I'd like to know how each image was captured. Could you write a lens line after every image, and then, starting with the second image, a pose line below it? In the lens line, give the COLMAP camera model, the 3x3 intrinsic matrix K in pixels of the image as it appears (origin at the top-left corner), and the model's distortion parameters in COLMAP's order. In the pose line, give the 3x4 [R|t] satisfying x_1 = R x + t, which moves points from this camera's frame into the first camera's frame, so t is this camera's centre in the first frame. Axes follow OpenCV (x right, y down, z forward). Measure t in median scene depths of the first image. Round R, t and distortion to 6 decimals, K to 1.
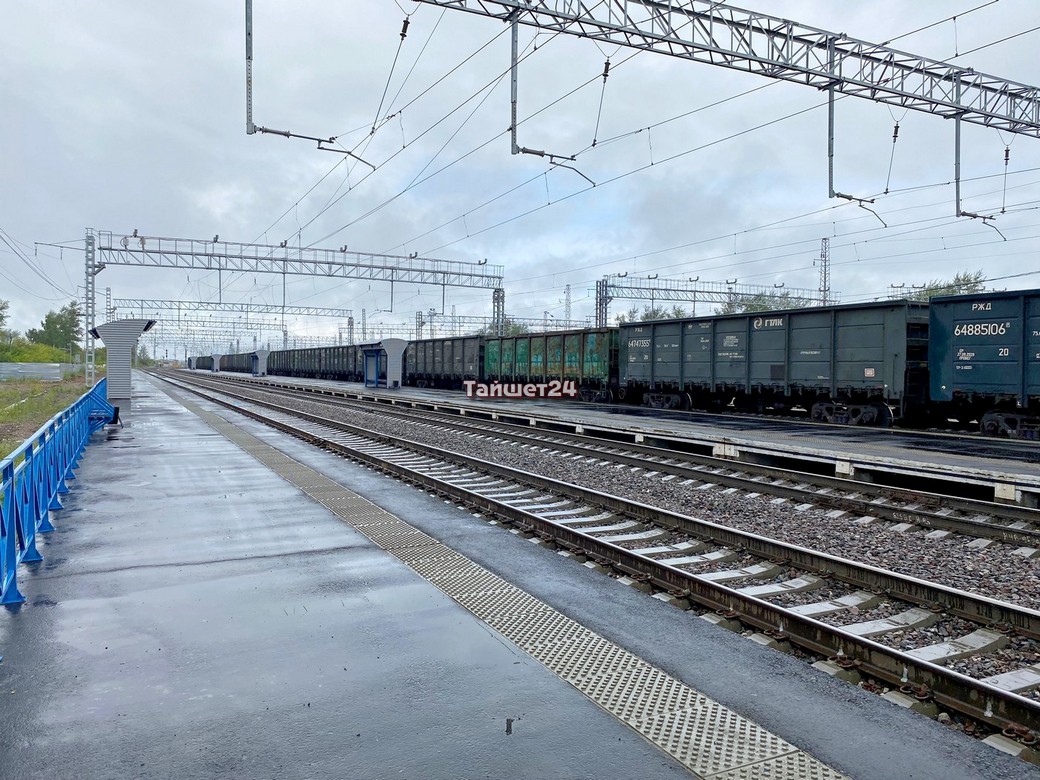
lens RADIAL K [[796.7, 0, 523.9], [0, 796.7, 372.4], [0, 0, 1]] dist [0.131406, -0.277393]
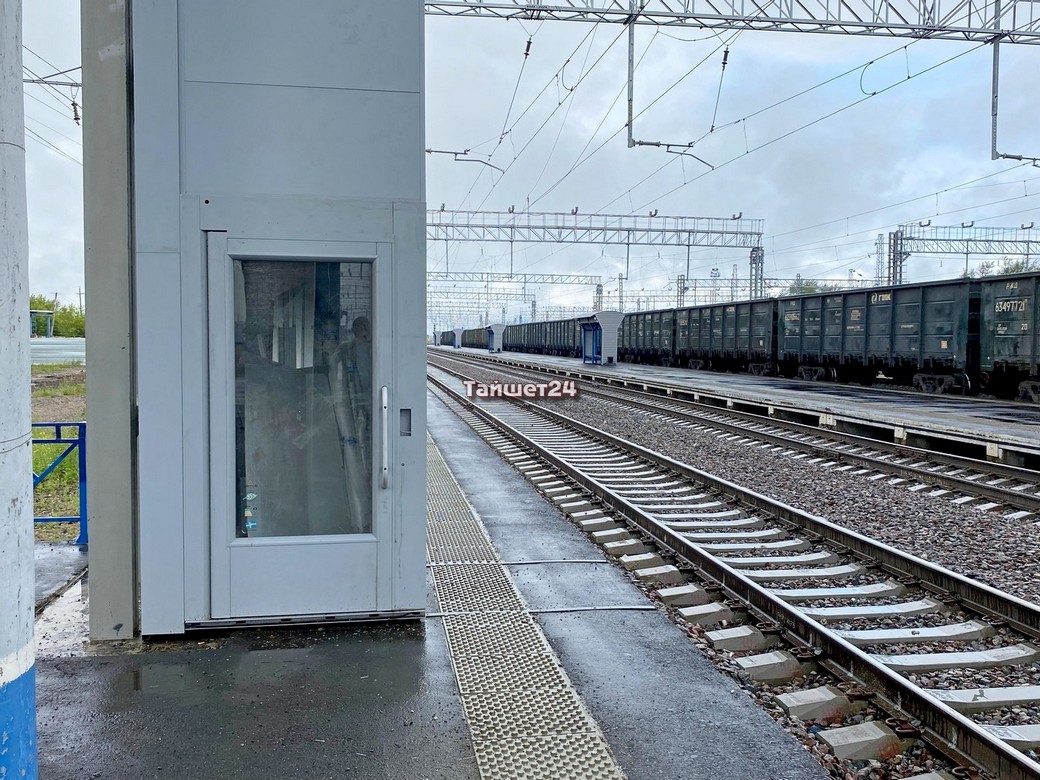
lens RADIAL K [[968.8, 0, 520.0], [0, 968.8, 390.0], [0, 0, 1]] dist [0.151557, -0.340582]
pose [[0.952751, 0.012367, -0.303499, 0.101367], [0.000556, 0.999098, 0.042456, 0.001408], [0.303751, -0.040619, 0.951885, -0.133392]]
